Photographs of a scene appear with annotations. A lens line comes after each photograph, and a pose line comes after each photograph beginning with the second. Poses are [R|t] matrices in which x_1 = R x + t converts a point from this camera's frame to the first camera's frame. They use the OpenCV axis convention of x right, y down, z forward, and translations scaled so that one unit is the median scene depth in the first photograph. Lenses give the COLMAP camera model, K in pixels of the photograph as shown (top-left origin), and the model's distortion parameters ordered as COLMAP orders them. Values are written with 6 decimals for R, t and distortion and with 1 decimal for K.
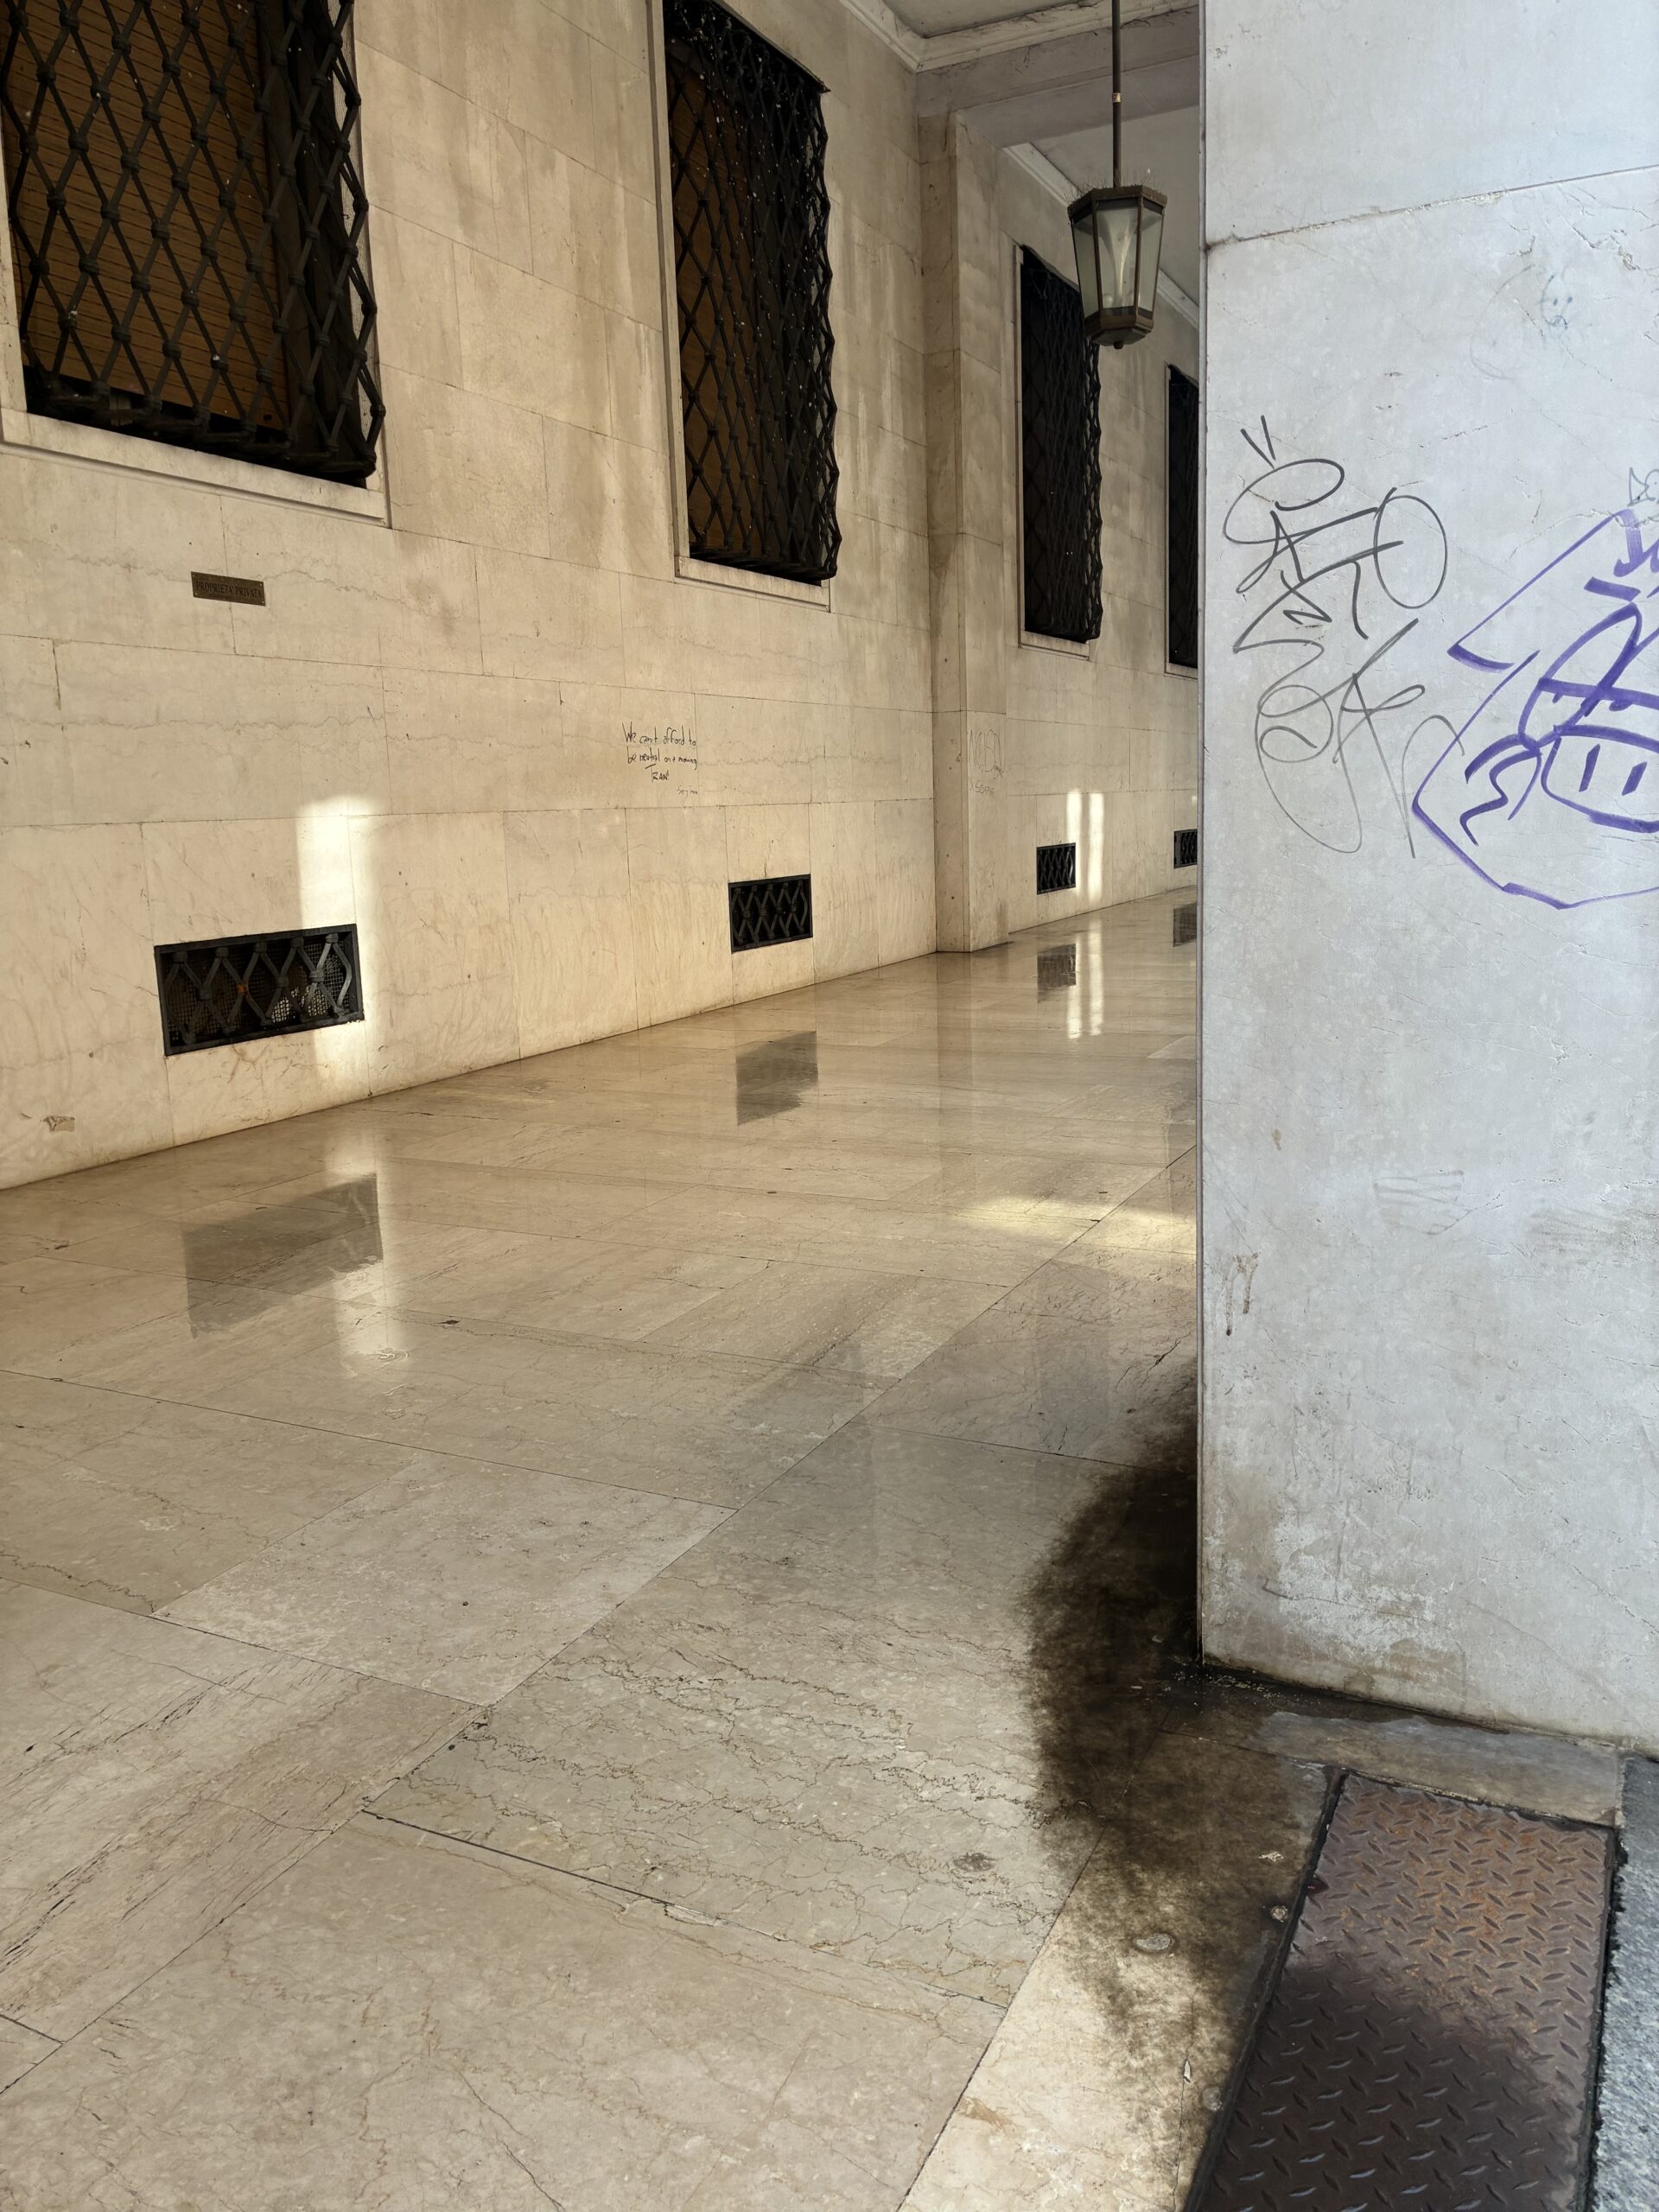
lens RADIAL K [[1680.8, 0, 916.5], [0, 1680.8, 1100.8], [0, 0, 1]] dist [-0.003997, -0.000545]
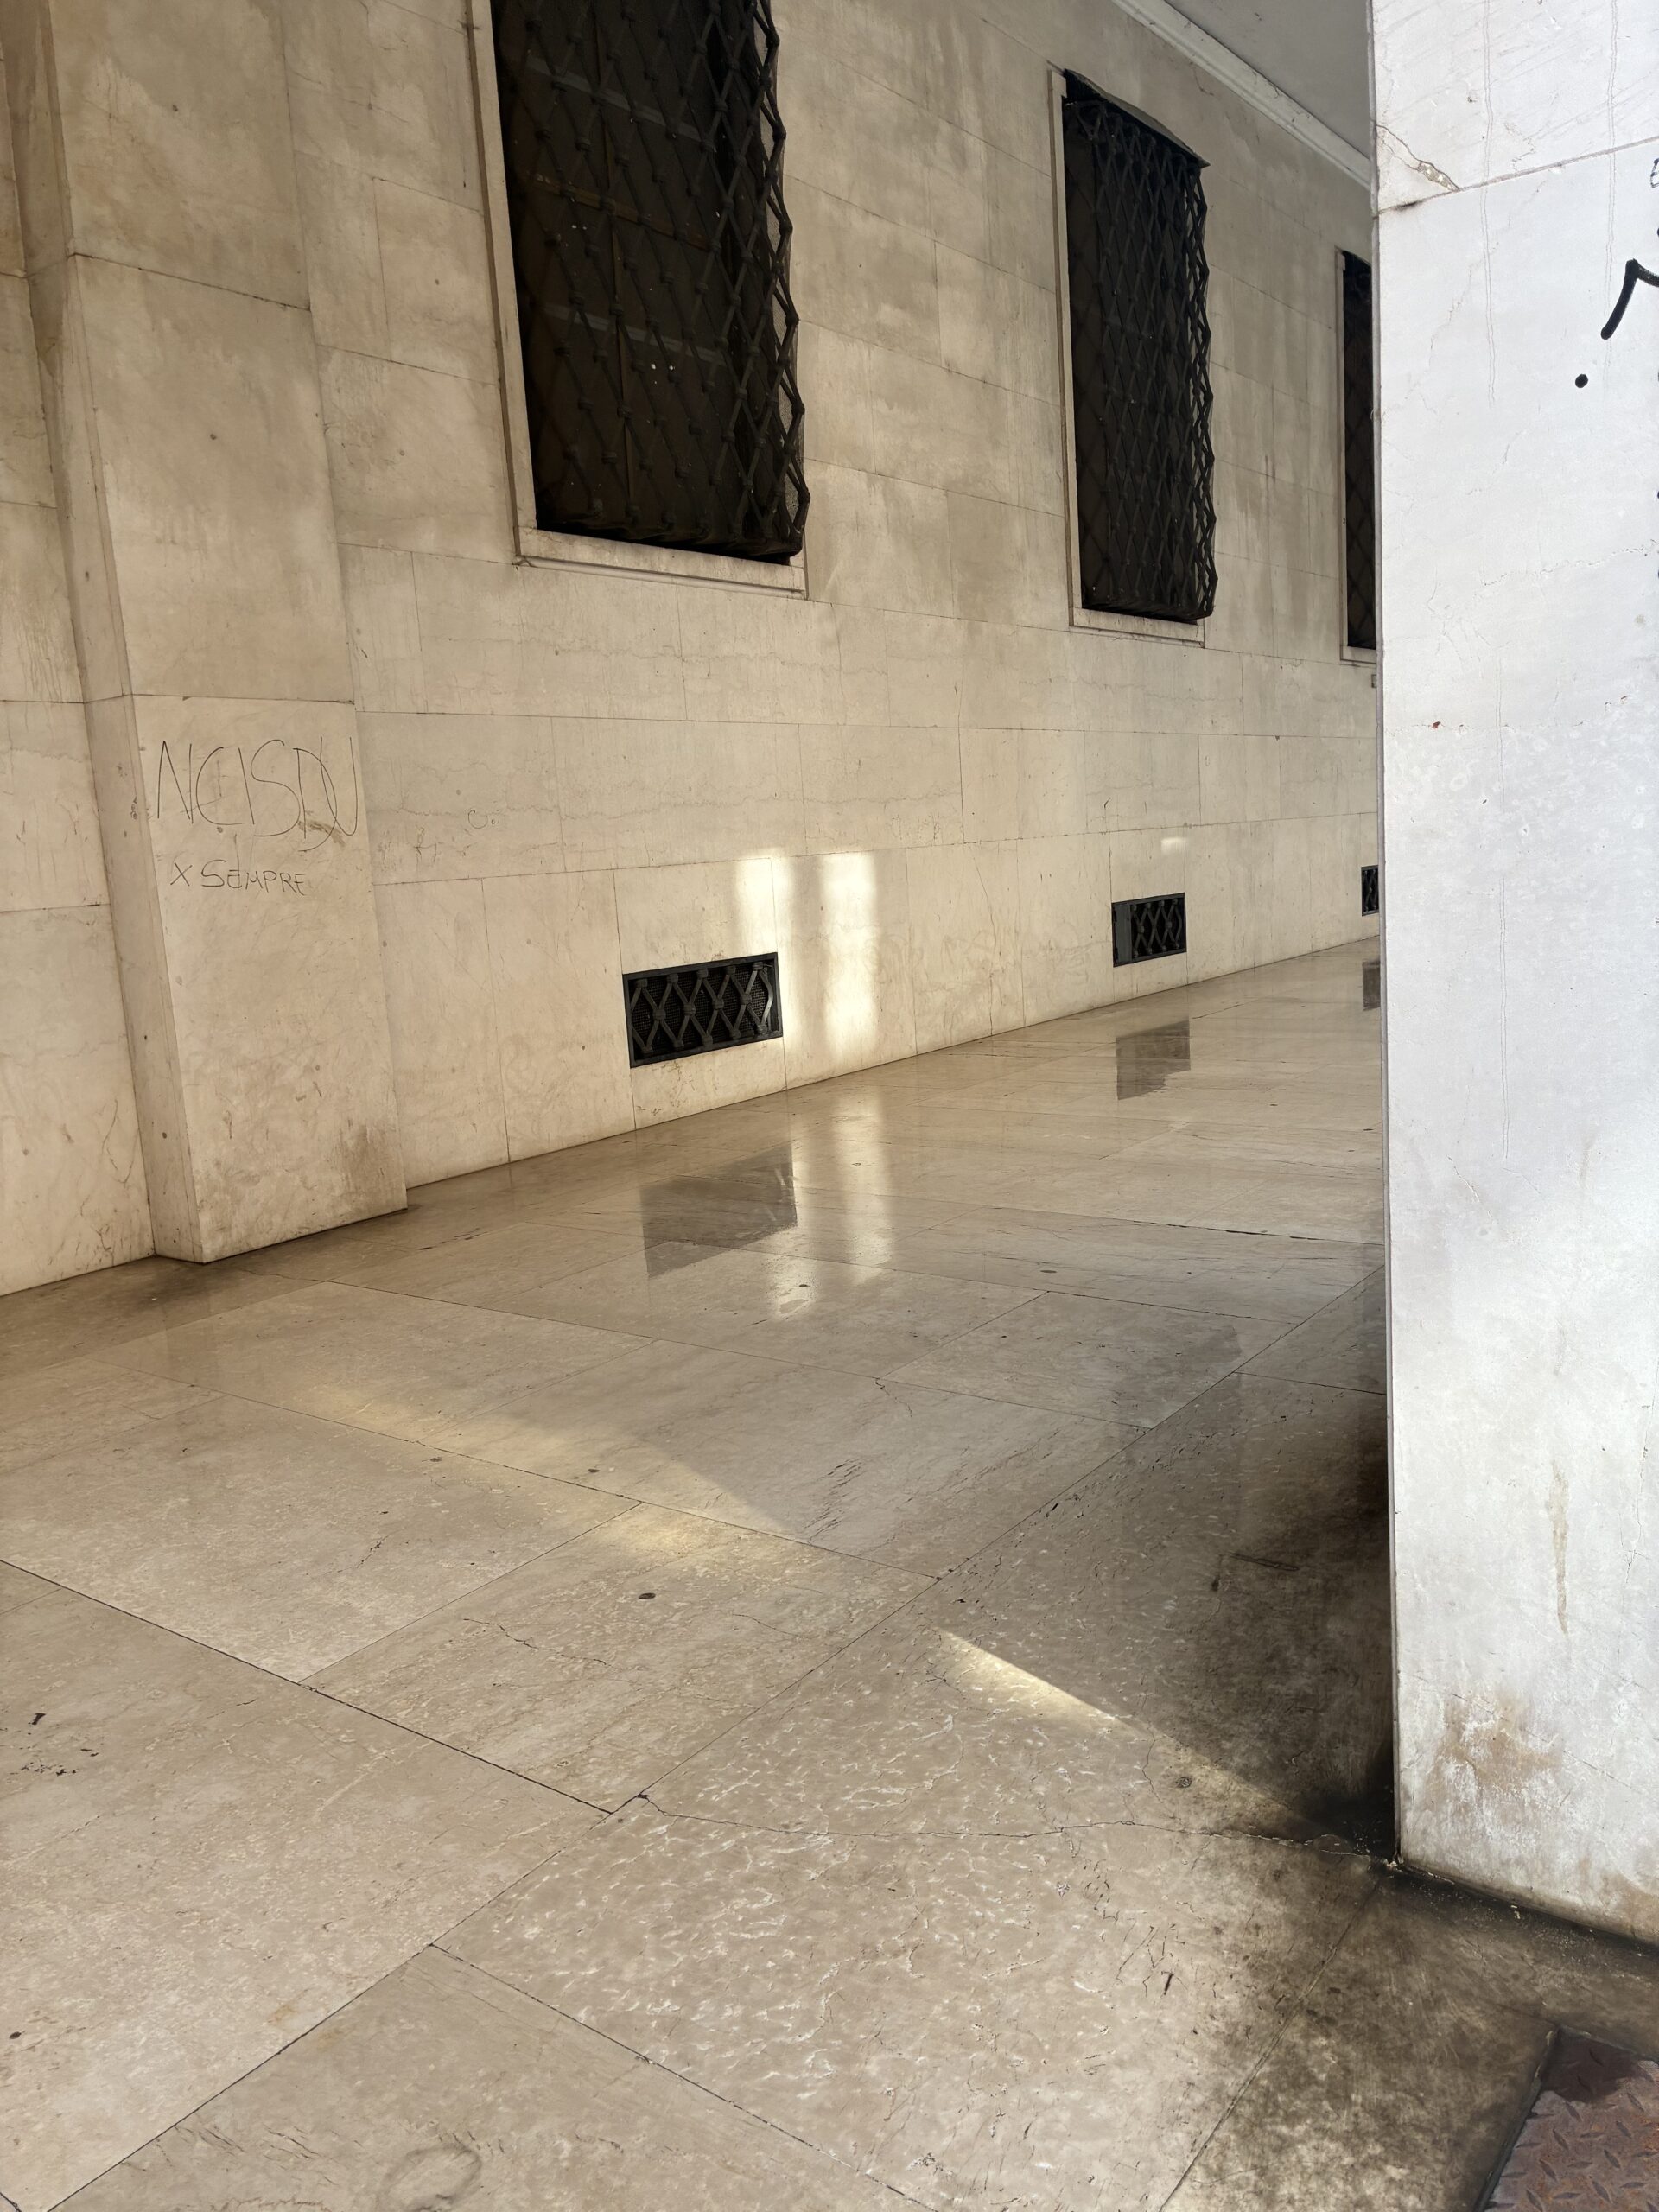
lens RADIAL K [[1657.2, 0, 829.5], [0, 1657.2, 1123.4], [0, 0, 1]] dist [0.001556, 0.004073]
pose [[0.973042, -0.000110, -0.230627, 0.214476], [-0.000635, 0.999995, -0.003156, -0.093510], [0.230626, 0.003217, 0.973037, 0.477506]]
